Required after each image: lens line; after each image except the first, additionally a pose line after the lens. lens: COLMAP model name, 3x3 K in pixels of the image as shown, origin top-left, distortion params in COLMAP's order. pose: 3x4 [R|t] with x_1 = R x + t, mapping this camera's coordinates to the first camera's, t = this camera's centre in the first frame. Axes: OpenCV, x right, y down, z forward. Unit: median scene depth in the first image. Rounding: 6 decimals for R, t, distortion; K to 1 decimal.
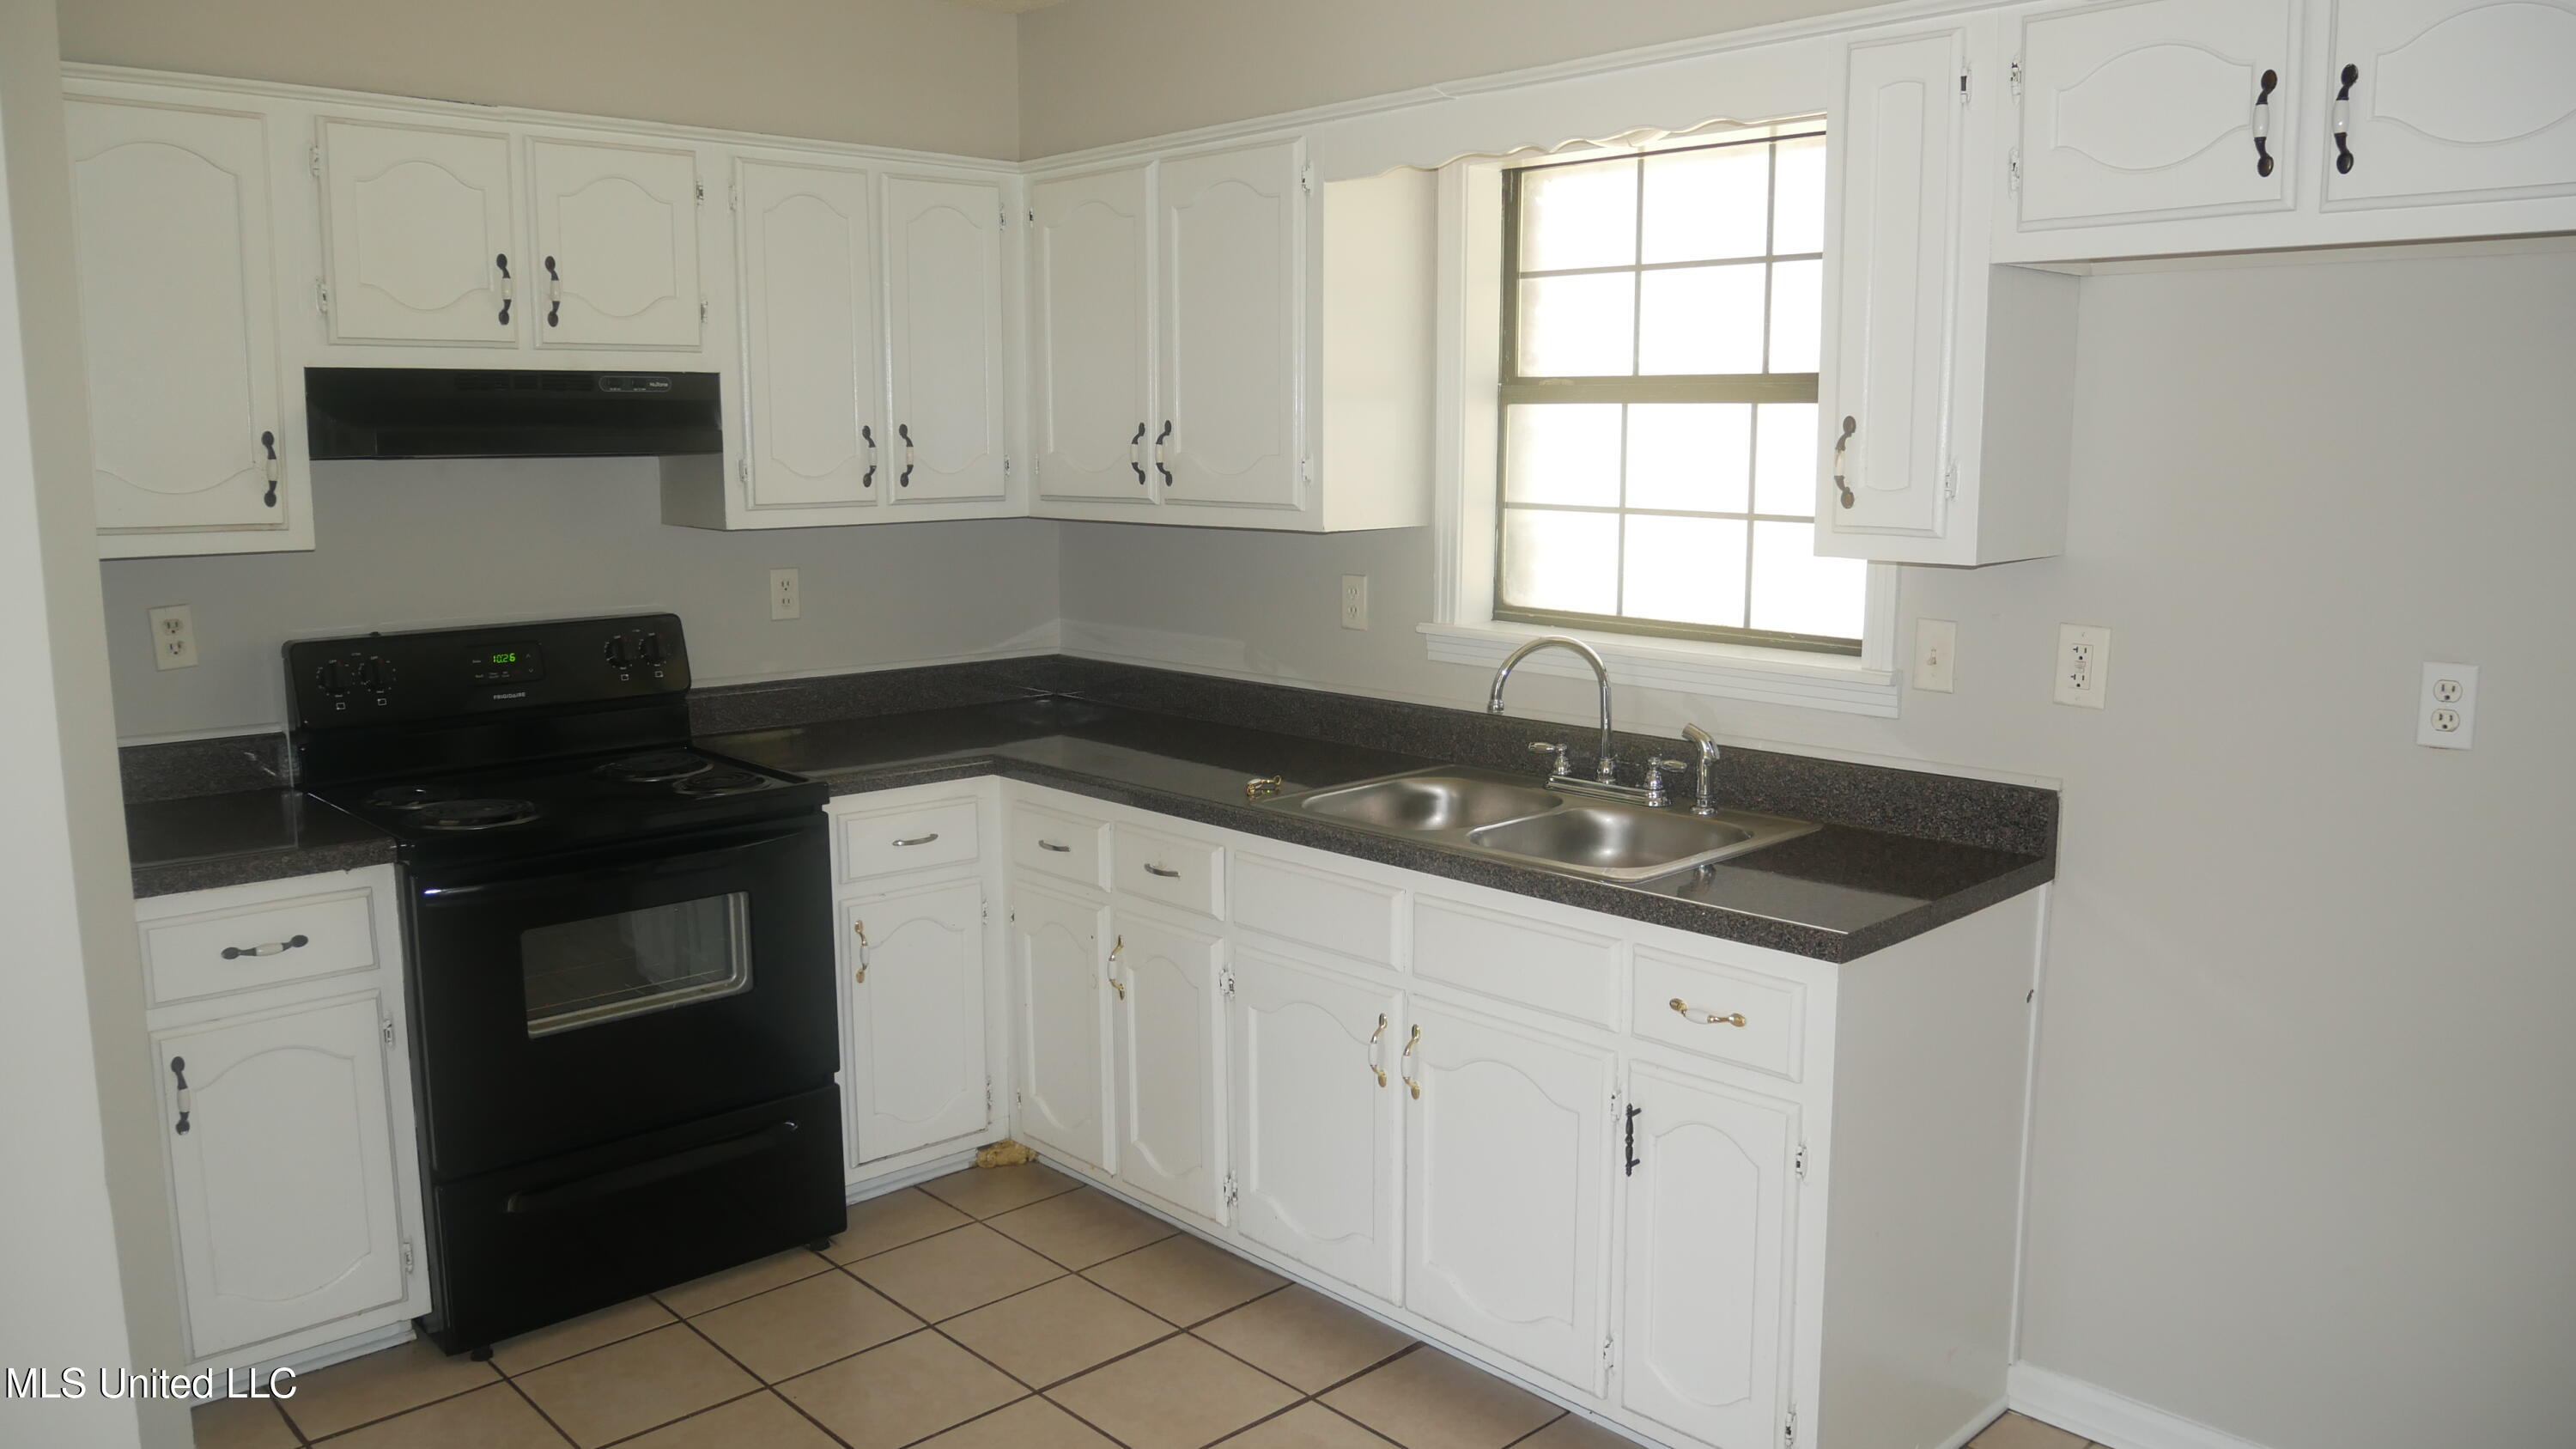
lens RADIAL K [[1921.7, 0, 1288.0], [0, 1921.7, 724.5], [0, 0, 1]] dist [0.004395, 0.003596]
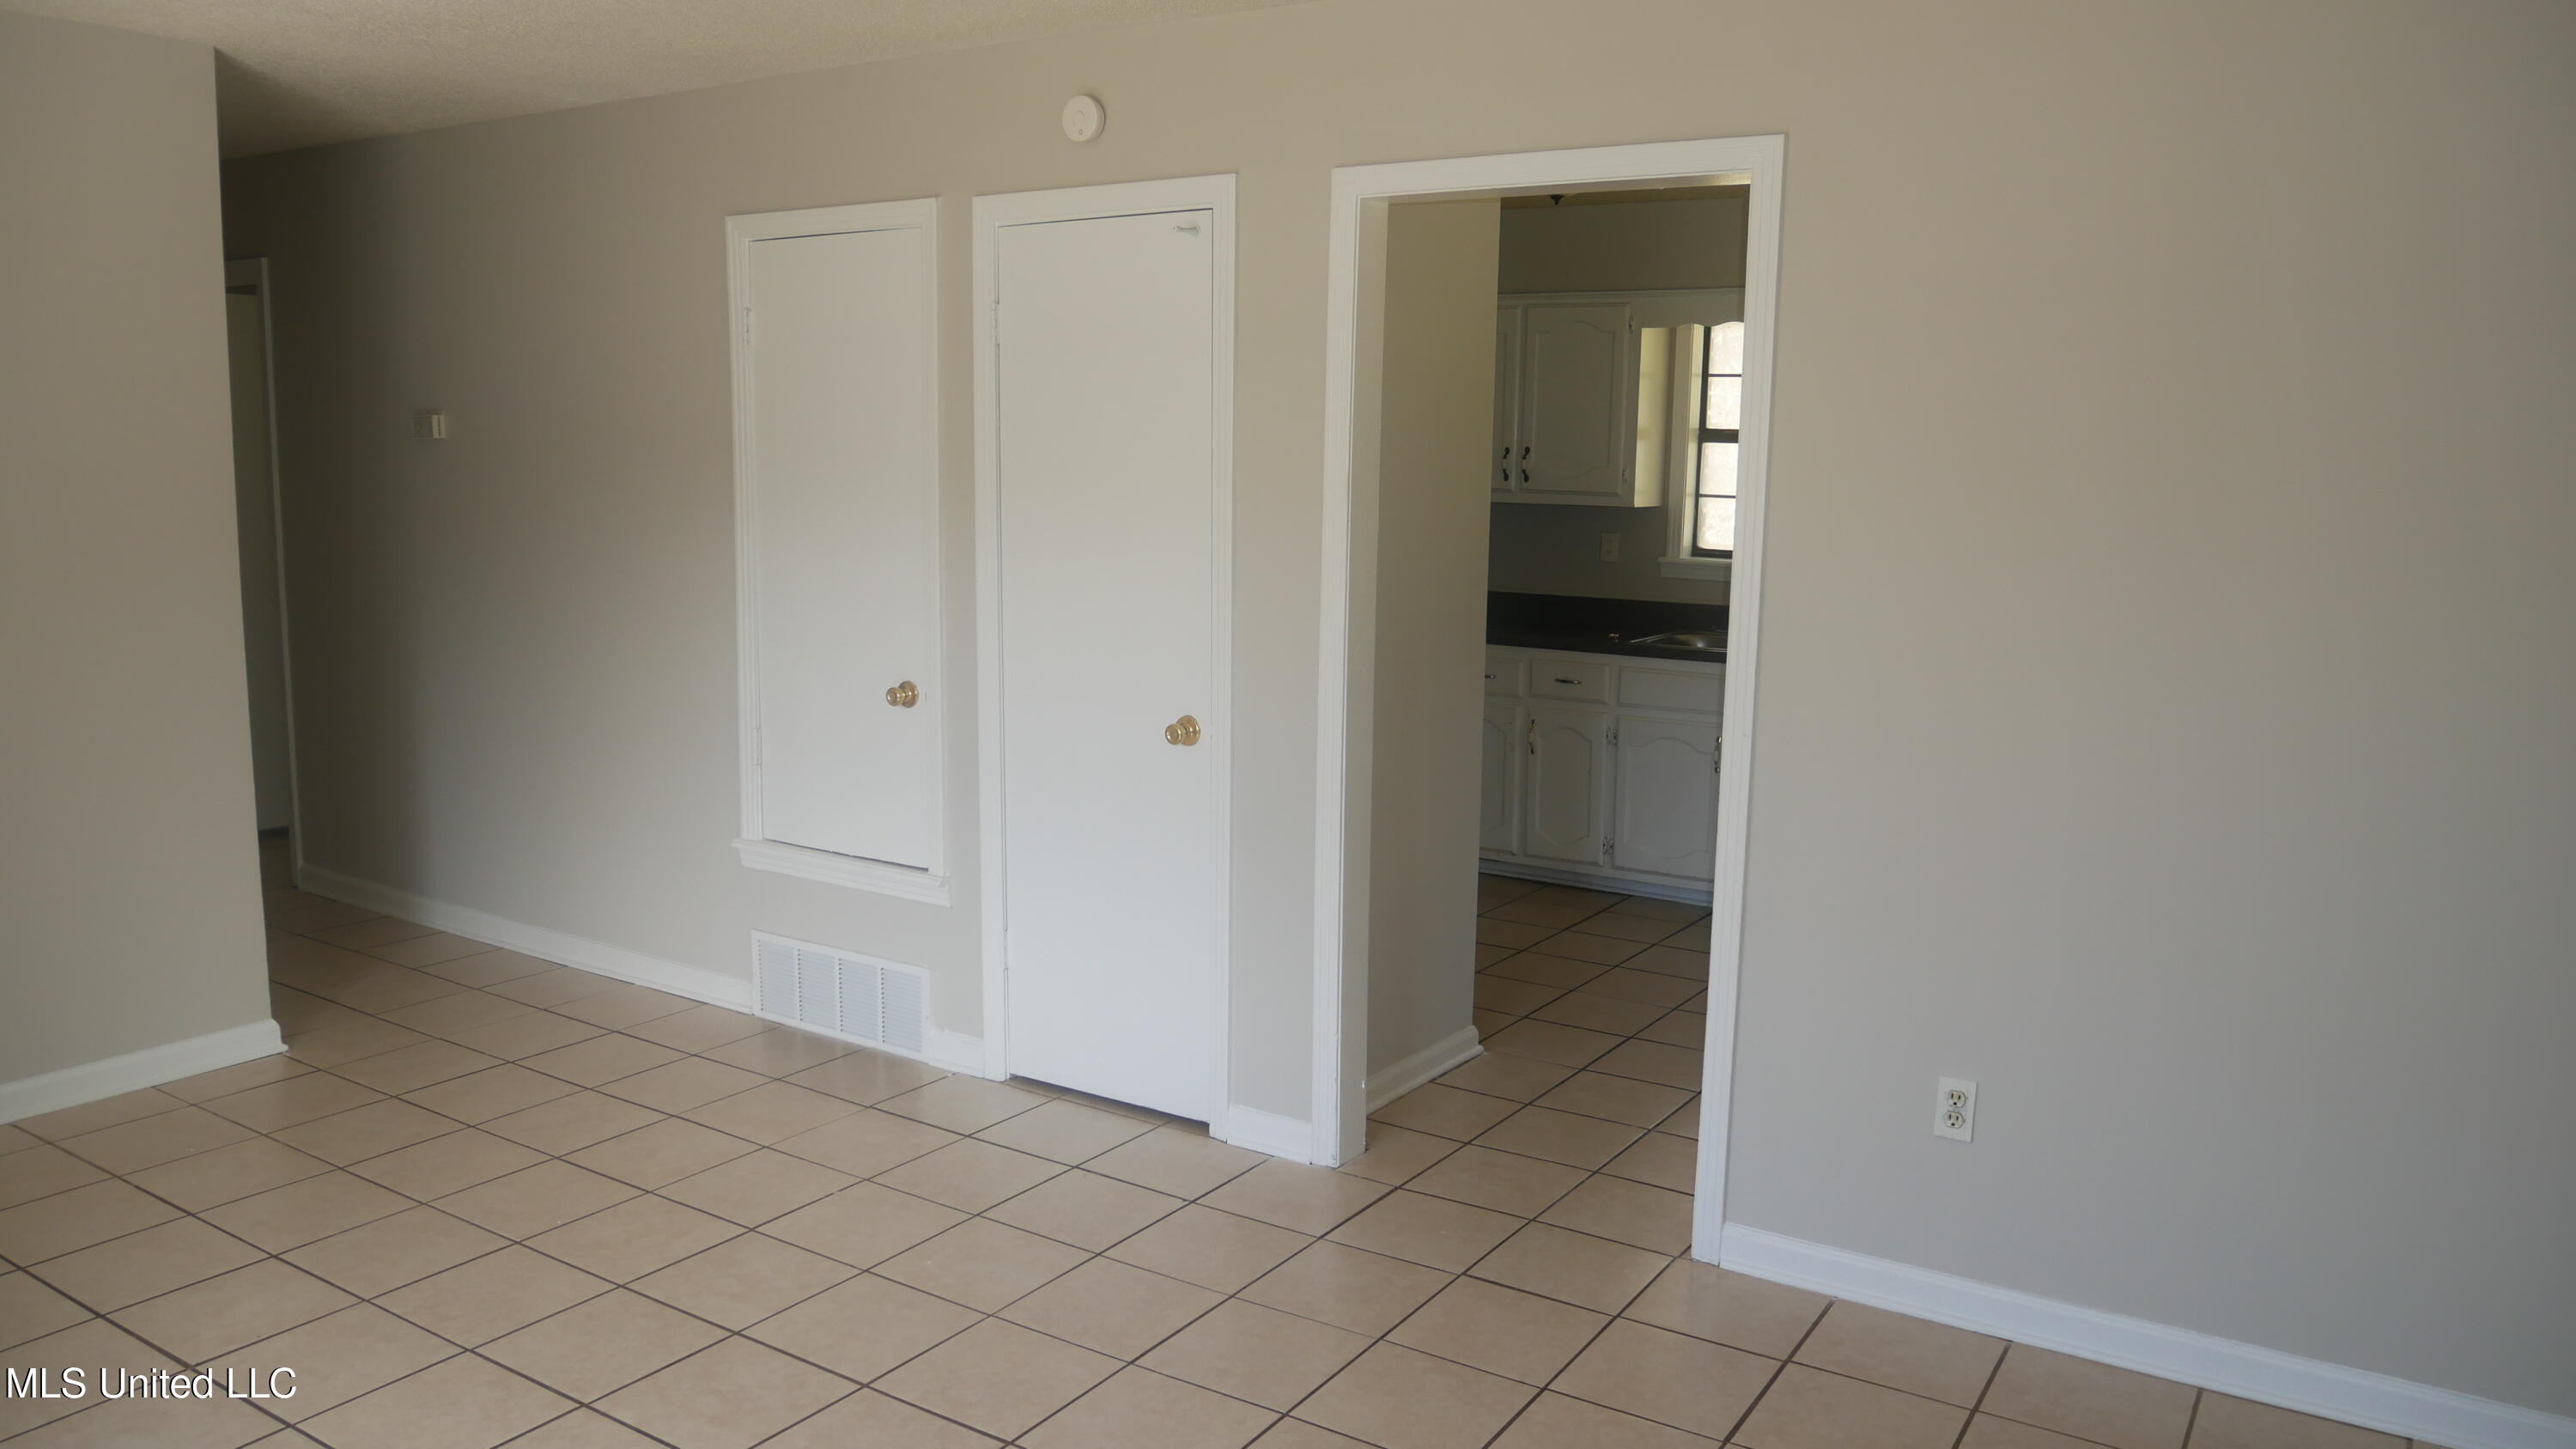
lens RADIAL K [[1825.5, 0, 1288.0], [0, 1825.5, 724.5], [0, 0, 1]] dist [-0.000270, 0.042174]
pose [[0.965668, -0.013972, 0.259402, -0.751729], [0.015992, 0.999856, -0.005676, 0.116199], [-0.259285, 0.009630, 0.965753, -0.637830]]
